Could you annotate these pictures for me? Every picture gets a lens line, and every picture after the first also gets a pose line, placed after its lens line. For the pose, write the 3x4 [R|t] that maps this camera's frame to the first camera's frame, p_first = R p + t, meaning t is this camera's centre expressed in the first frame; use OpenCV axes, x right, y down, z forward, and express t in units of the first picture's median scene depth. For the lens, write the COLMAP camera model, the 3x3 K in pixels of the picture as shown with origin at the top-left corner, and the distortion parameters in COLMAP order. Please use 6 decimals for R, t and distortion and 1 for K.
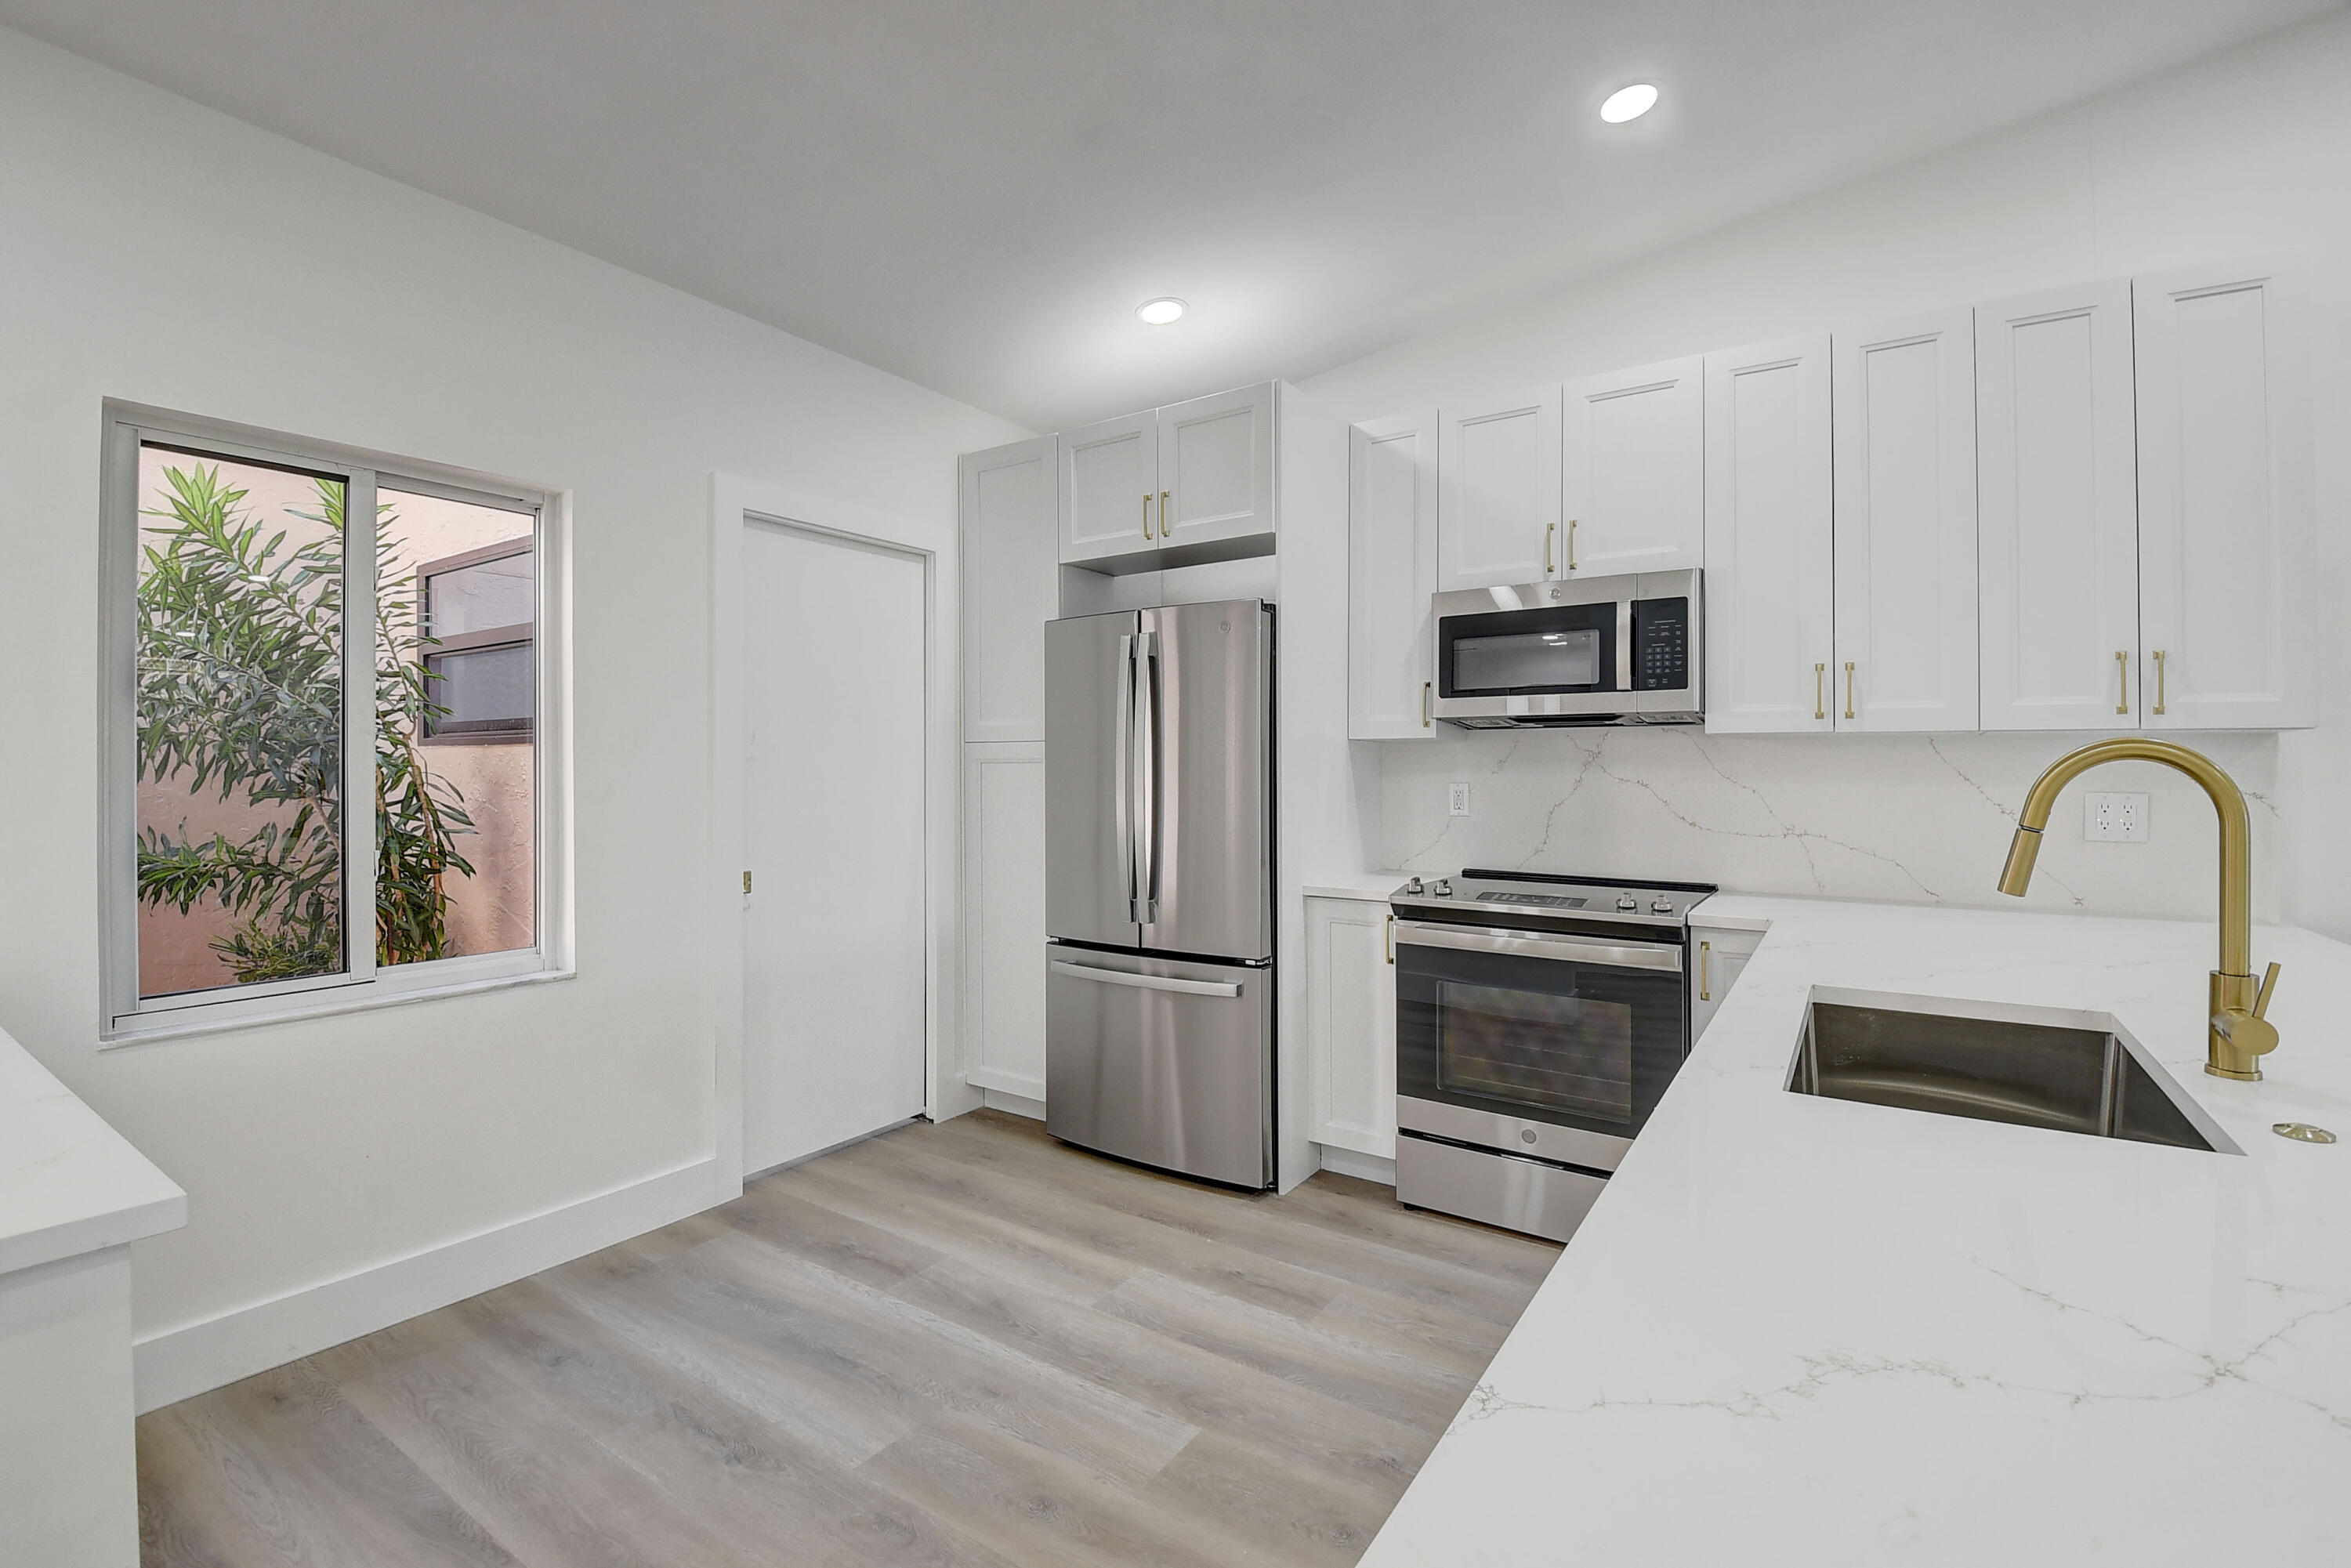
lens RADIAL K [[1046.9, 0, 1167.0], [0, 1046.9, 776.0], [0, 0, 1]] dist [0.035888, -0.042920]
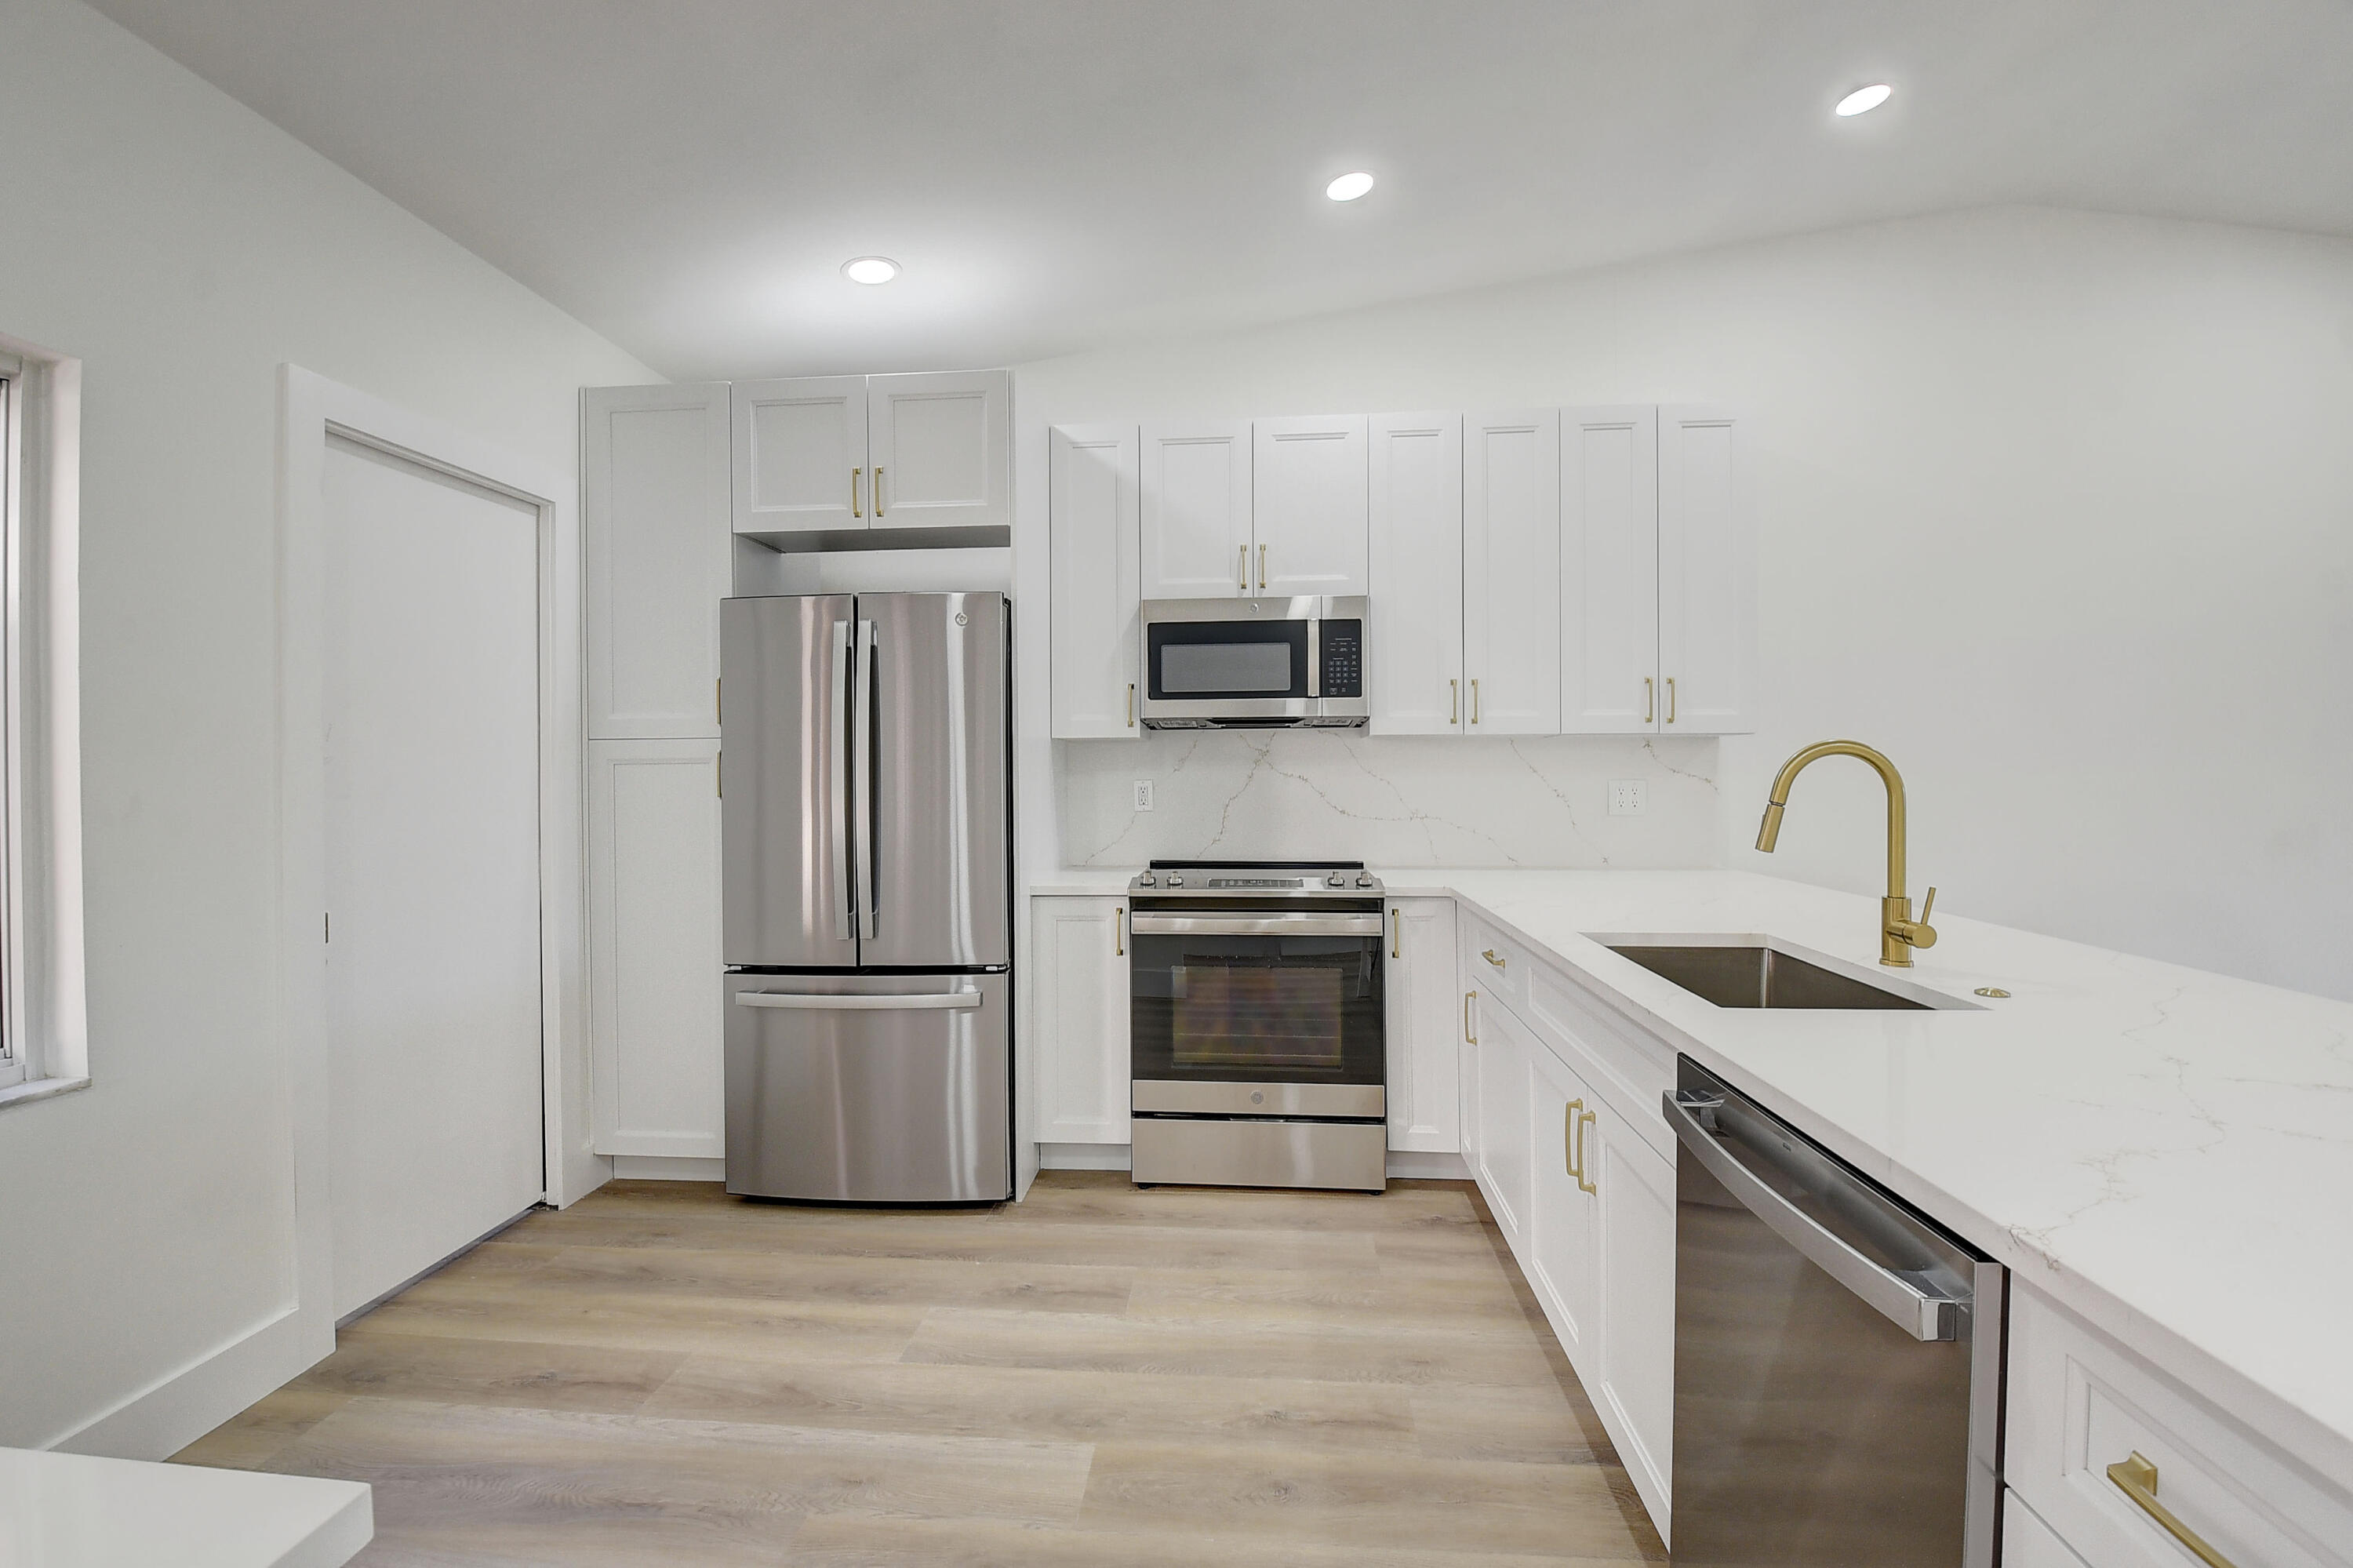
lens RADIAL K [[1047.9, 0, 1168.0], [0, 1047.9, 776.0], [0, 0, 1]] dist [0.035888, -0.042920]
pose [[0.871754, -0.011314, 0.489813, -0.254516], [0.011684, 0.999929, 0.002301, 0.000486], [-0.489804, 0.003718, 0.871825, 0.076523]]
